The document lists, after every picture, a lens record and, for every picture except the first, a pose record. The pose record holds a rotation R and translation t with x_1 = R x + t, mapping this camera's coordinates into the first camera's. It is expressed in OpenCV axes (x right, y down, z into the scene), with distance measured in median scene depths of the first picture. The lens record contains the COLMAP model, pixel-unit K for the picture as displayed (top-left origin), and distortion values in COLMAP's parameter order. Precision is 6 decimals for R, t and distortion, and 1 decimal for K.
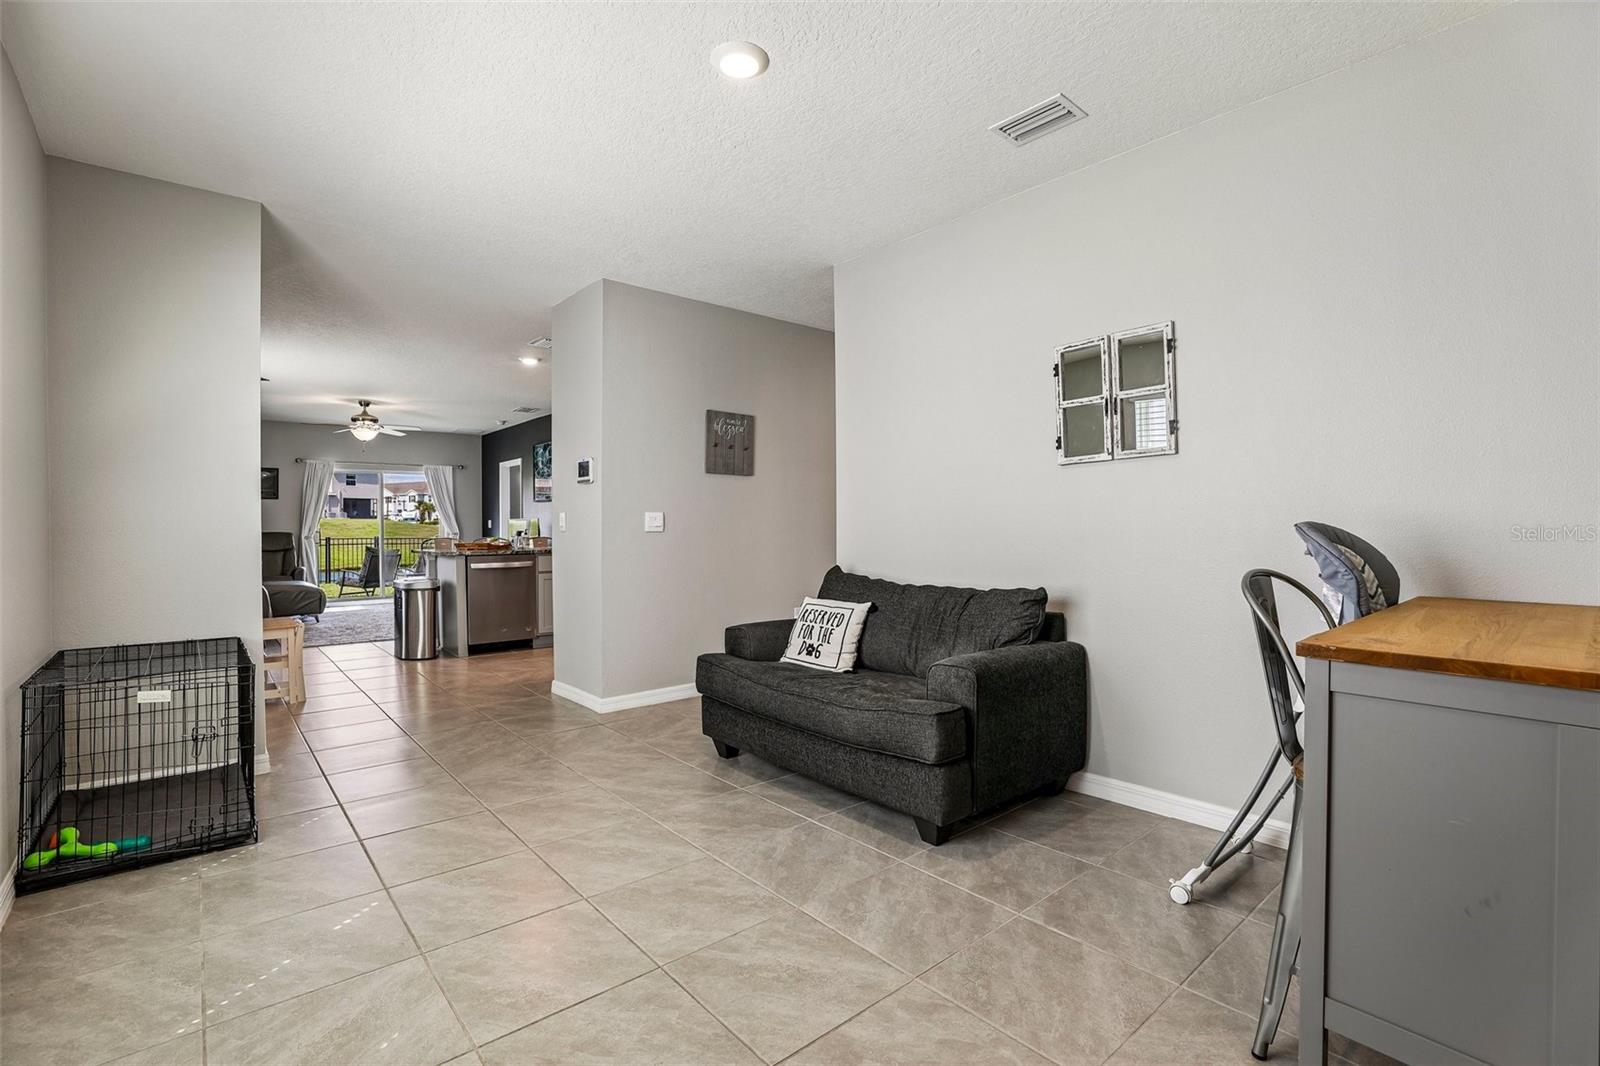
lens RADIAL K [[729.2, 0, 805.4], [0, 729.2, 526.6], [0, 0, 1]] dist [-0.016040, 0.000609]
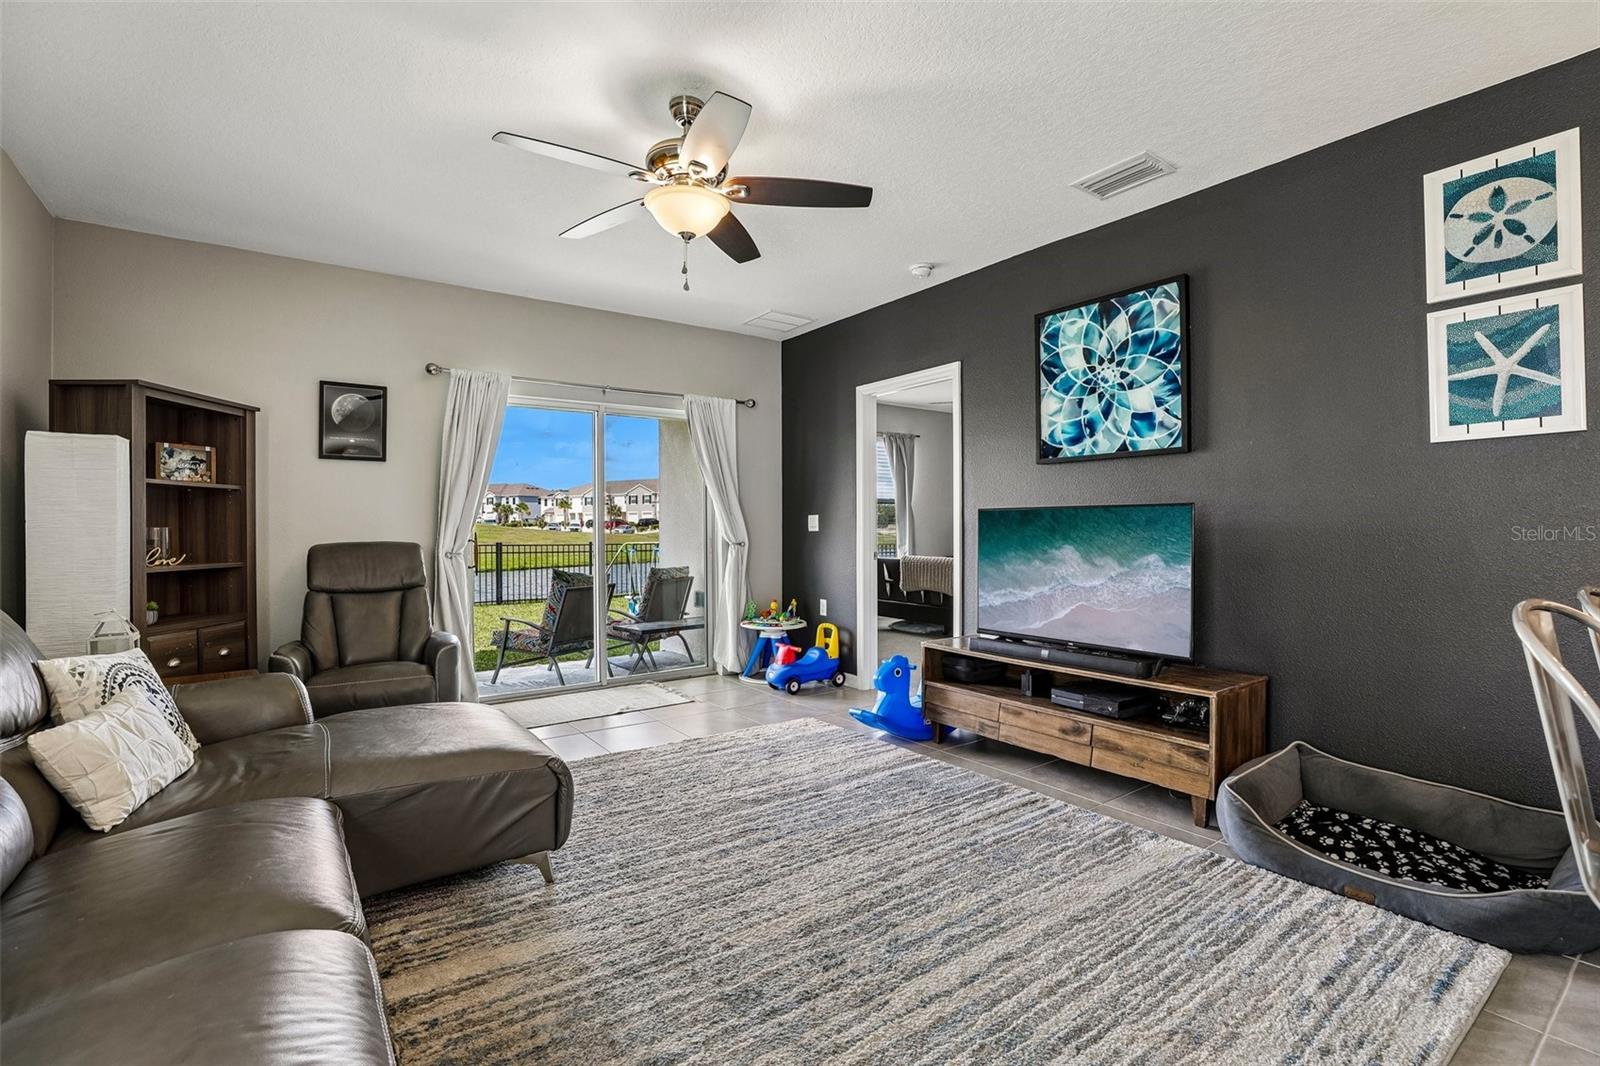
lens RADIAL K [[729.2, 0, 805.4], [0, 729.2, 526.6], [0, 0, 1]] dist [-0.016040, 0.000609]
pose [[0.997081, 0.001925, -0.076323, -0.451803], [-0.002302, 0.999986, -0.004862, 0.000537], [0.076313, 0.005024, 0.997071, 0.595879]]
